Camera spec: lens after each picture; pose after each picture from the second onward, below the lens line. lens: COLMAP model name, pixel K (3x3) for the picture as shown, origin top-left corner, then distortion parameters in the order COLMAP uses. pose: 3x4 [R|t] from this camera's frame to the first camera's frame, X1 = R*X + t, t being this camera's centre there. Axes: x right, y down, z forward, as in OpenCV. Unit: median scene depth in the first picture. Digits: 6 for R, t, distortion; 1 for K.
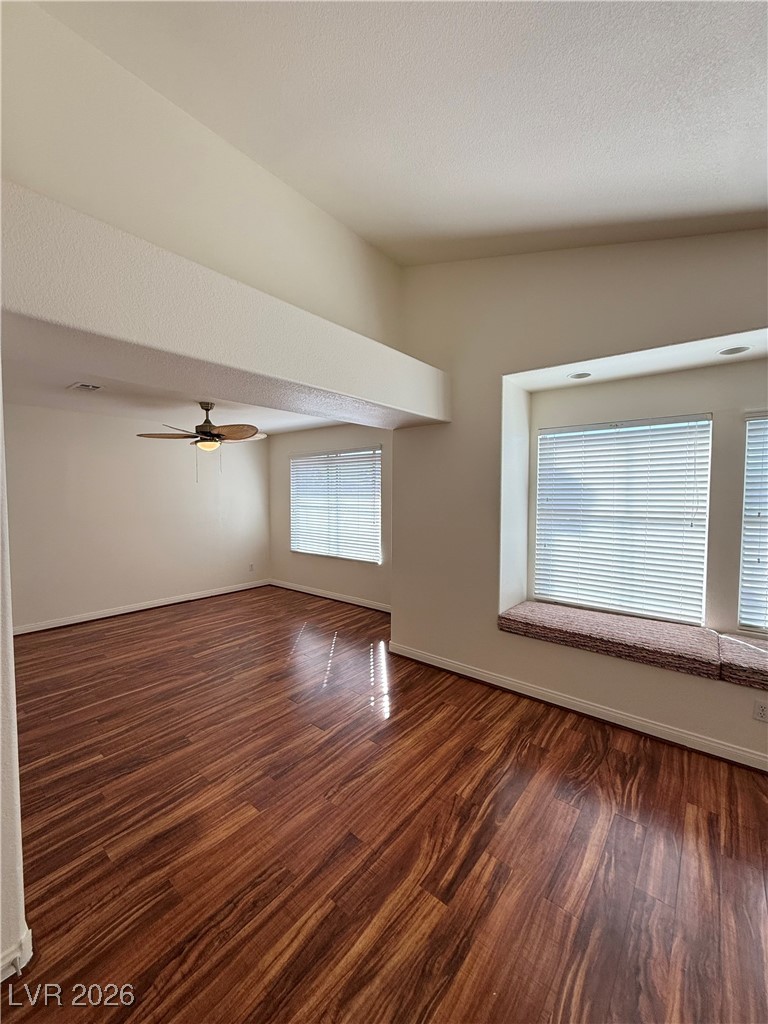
lens RADIAL K [[406.6, 0, 384.1], [0, 406.6, 508.7], [0, 0, 1]] dist [0.000211, 0.000367]
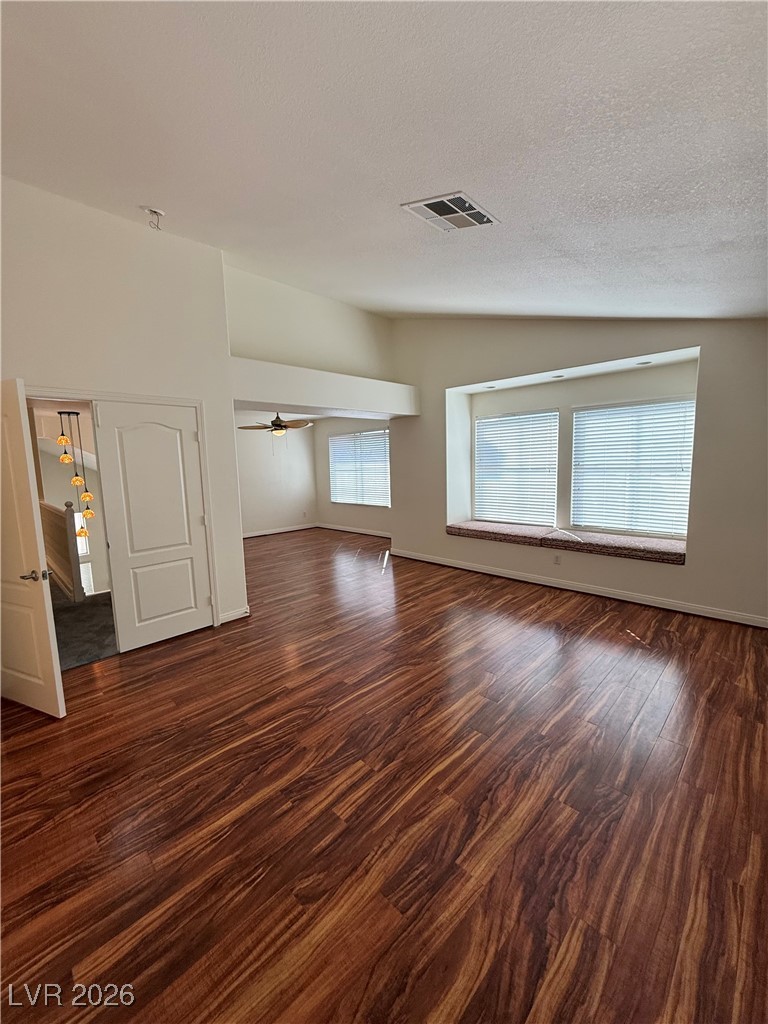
lens RADIAL K [[406.6, 0, 384.1], [0, 406.6, 508.7], [0, 0, 1]] dist [0.000211, 0.000367]
pose [[0.995164, -0.015078, -0.097064, 0.150093], [0.022259, 0.997059, 0.073333, 0.041831], [0.095673, -0.075139, 0.992573, -0.636857]]
